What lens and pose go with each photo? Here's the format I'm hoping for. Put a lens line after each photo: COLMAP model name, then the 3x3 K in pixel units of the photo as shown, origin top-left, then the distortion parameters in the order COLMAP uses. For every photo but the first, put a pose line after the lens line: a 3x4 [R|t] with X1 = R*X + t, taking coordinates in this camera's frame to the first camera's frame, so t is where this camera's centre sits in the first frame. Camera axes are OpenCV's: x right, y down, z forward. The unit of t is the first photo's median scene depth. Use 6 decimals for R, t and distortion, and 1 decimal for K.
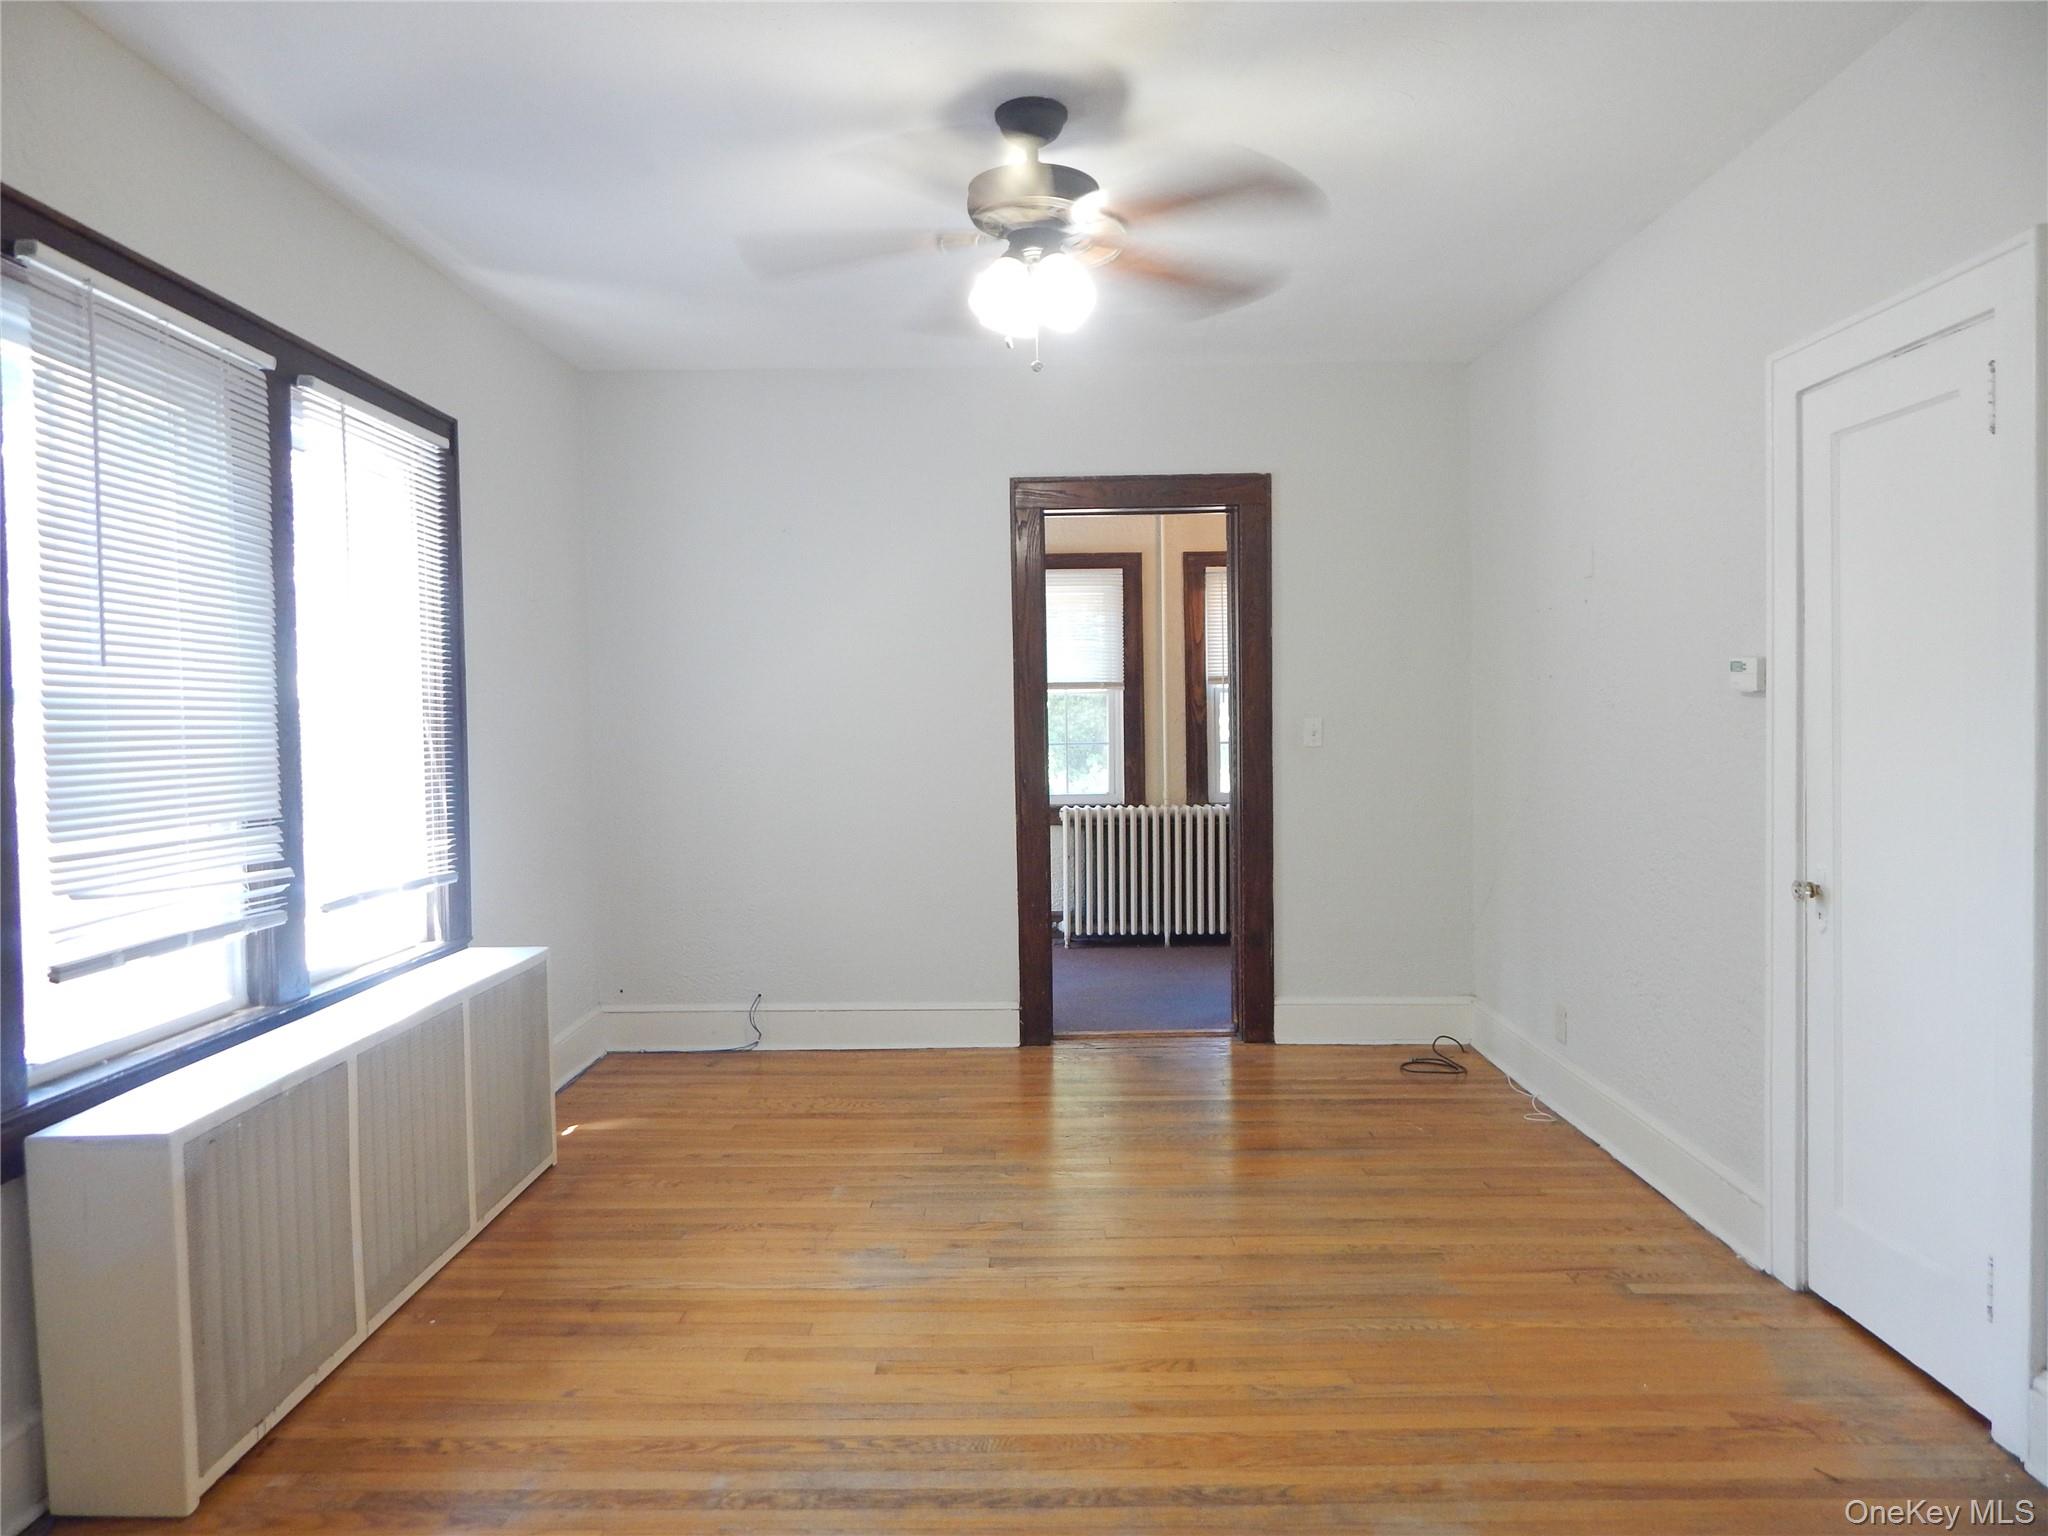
lens RADIAL K [[1341.4, 0, 1021.3], [0, 1341.4, 761.2], [0, 0, 1]] dist [-0.000378, -0.003248]
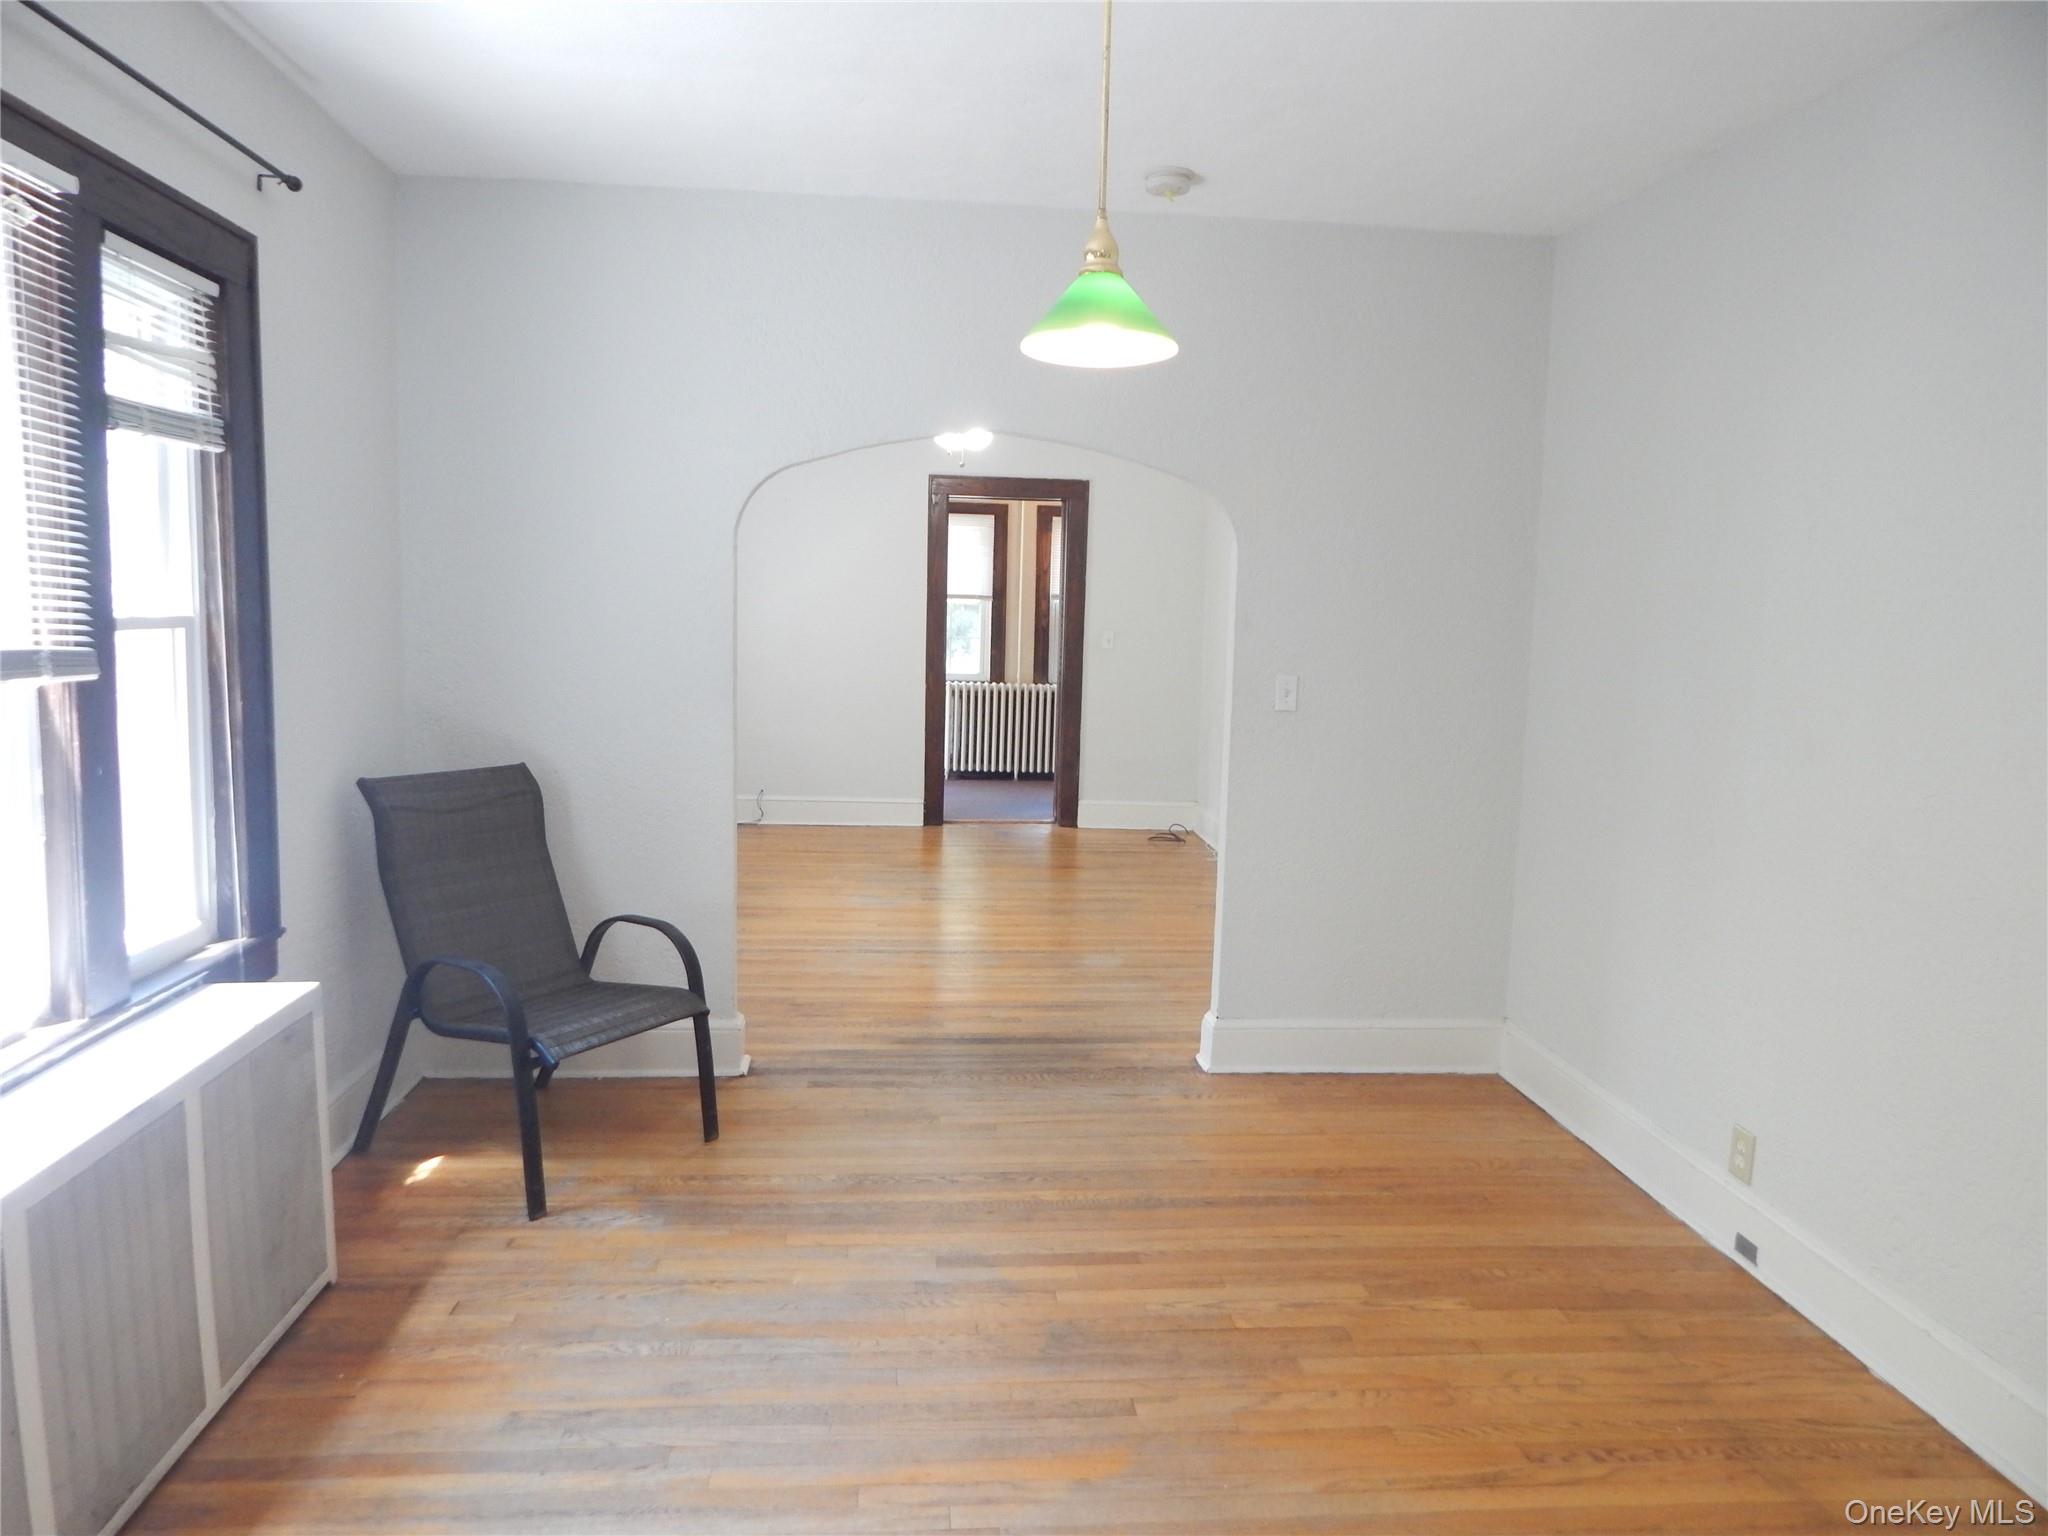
lens RADIAL K [[1341.4, 0, 1033.8], [0, 1341.4, 771.4], [0, 0, 1]] dist [-0.000378, -0.003248]
pose [[0.992598, 0.027873, 0.118206, -0.082227], [-0.038808, 0.995072, 0.091242, -0.009547], [-0.115081, -0.095154, 0.988788, -0.819807]]
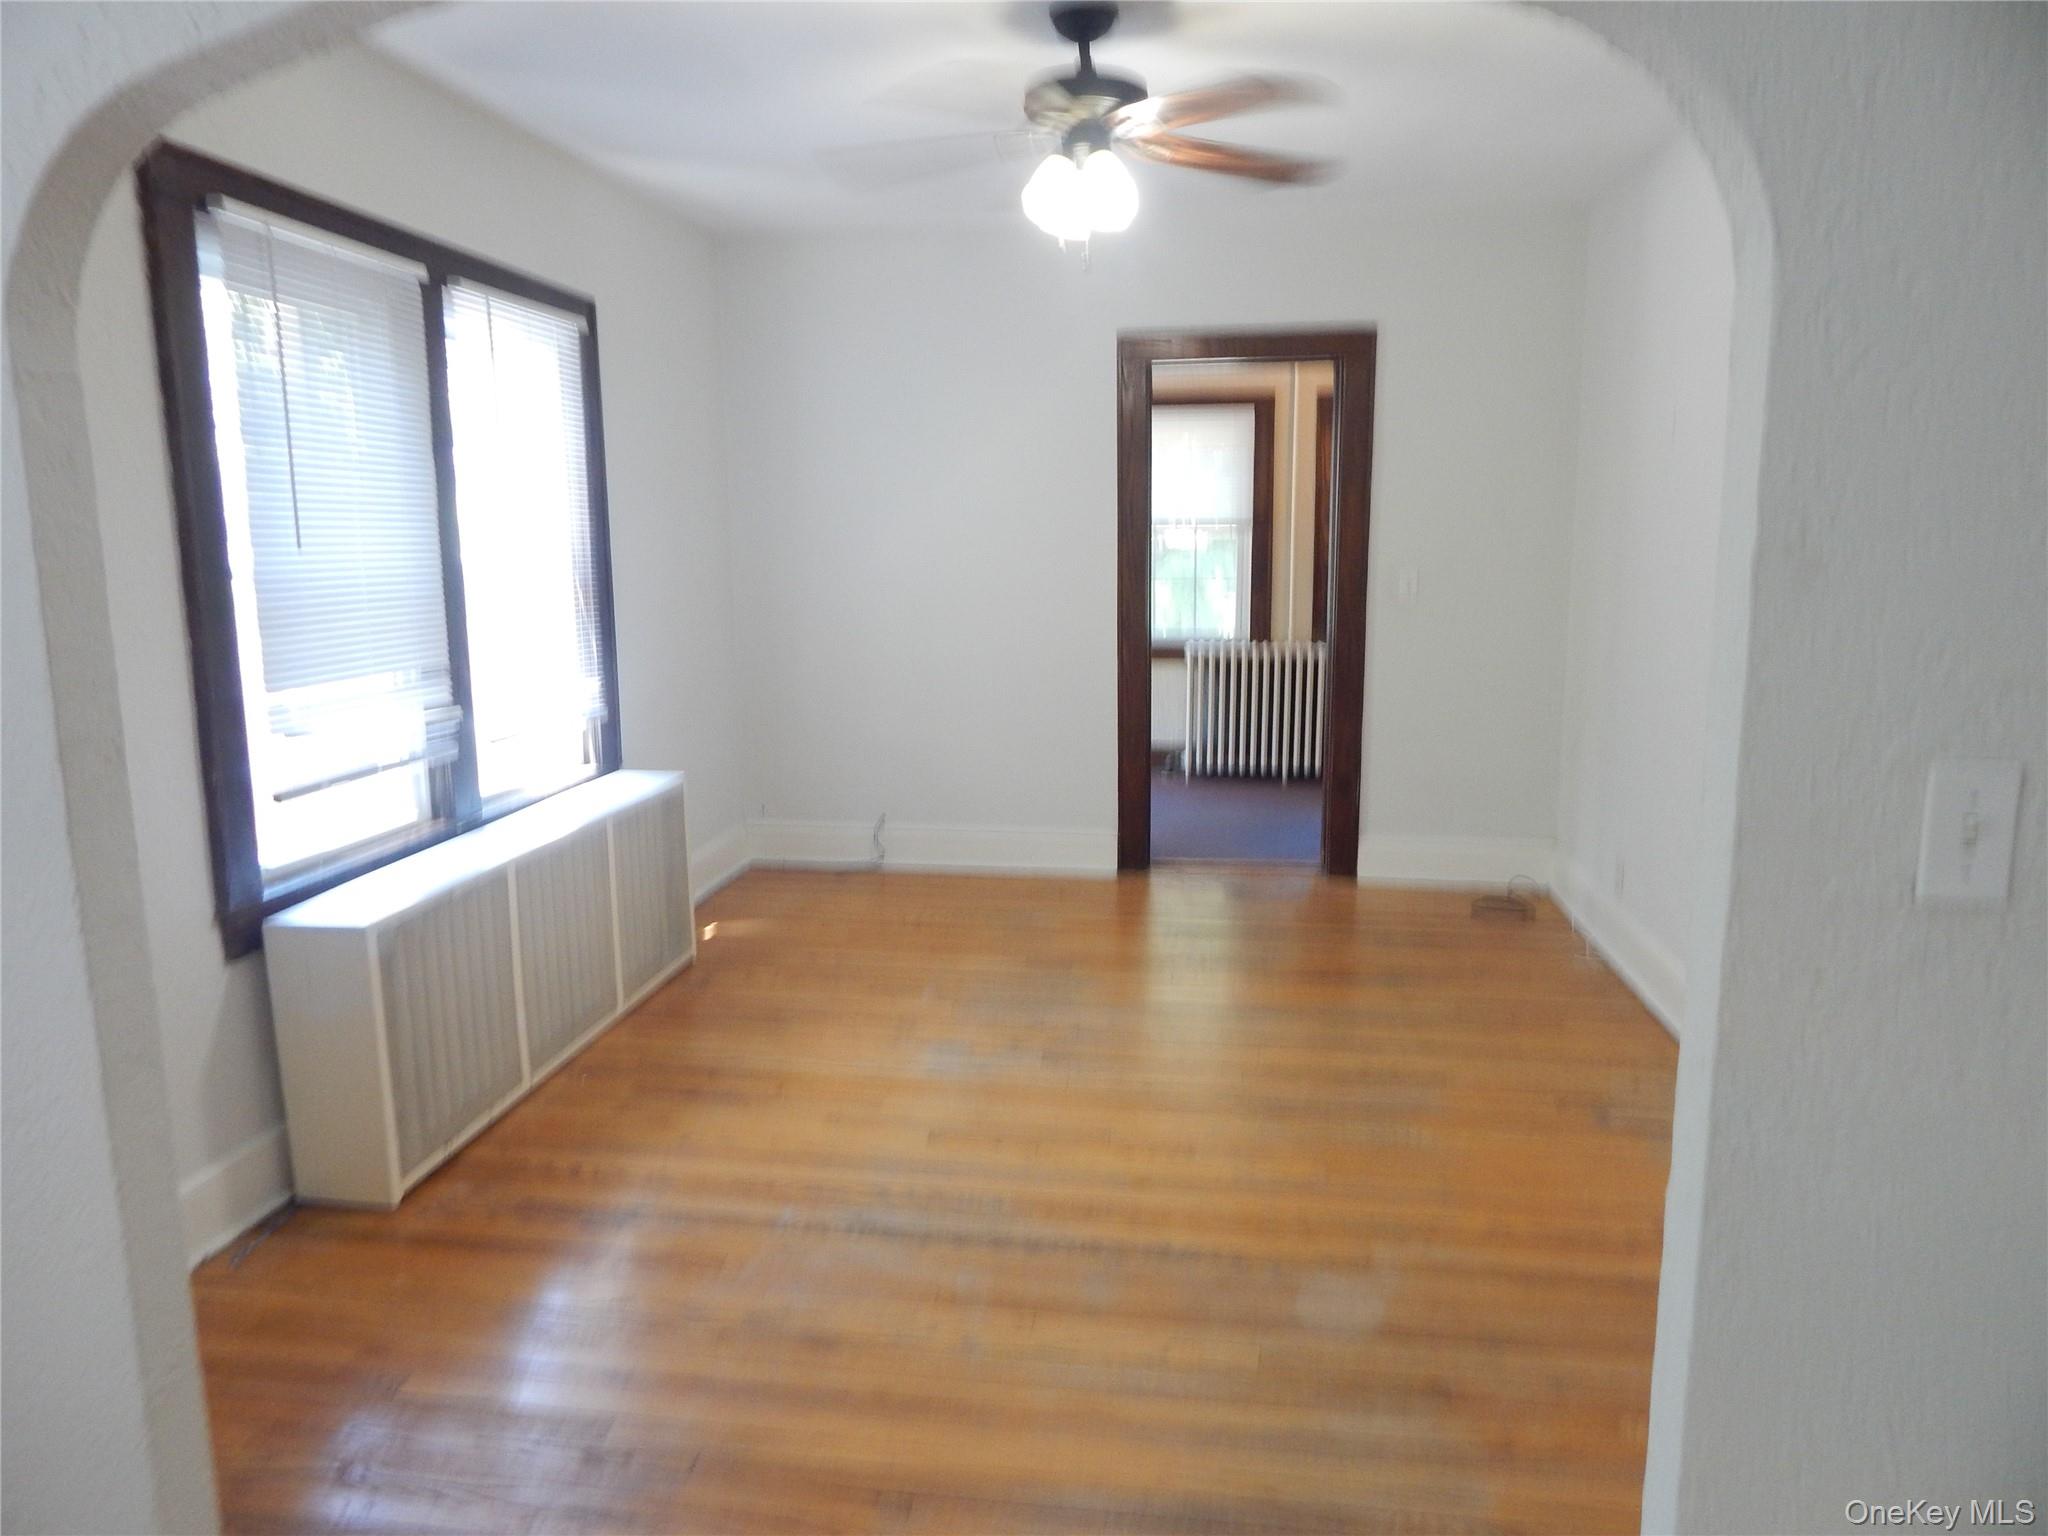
lens RADIAL K [[1341.4, 0, 1015.8], [0, 1341.4, 760.9], [0, 0, 1]] dist [-0.000378, -0.003248]
pose [[0.990020, 0.029064, -0.137900, 0.085830], [-0.010326, 0.990833, 0.134694, -0.030627], [0.140550, -0.131926, 0.981245, -0.084825]]
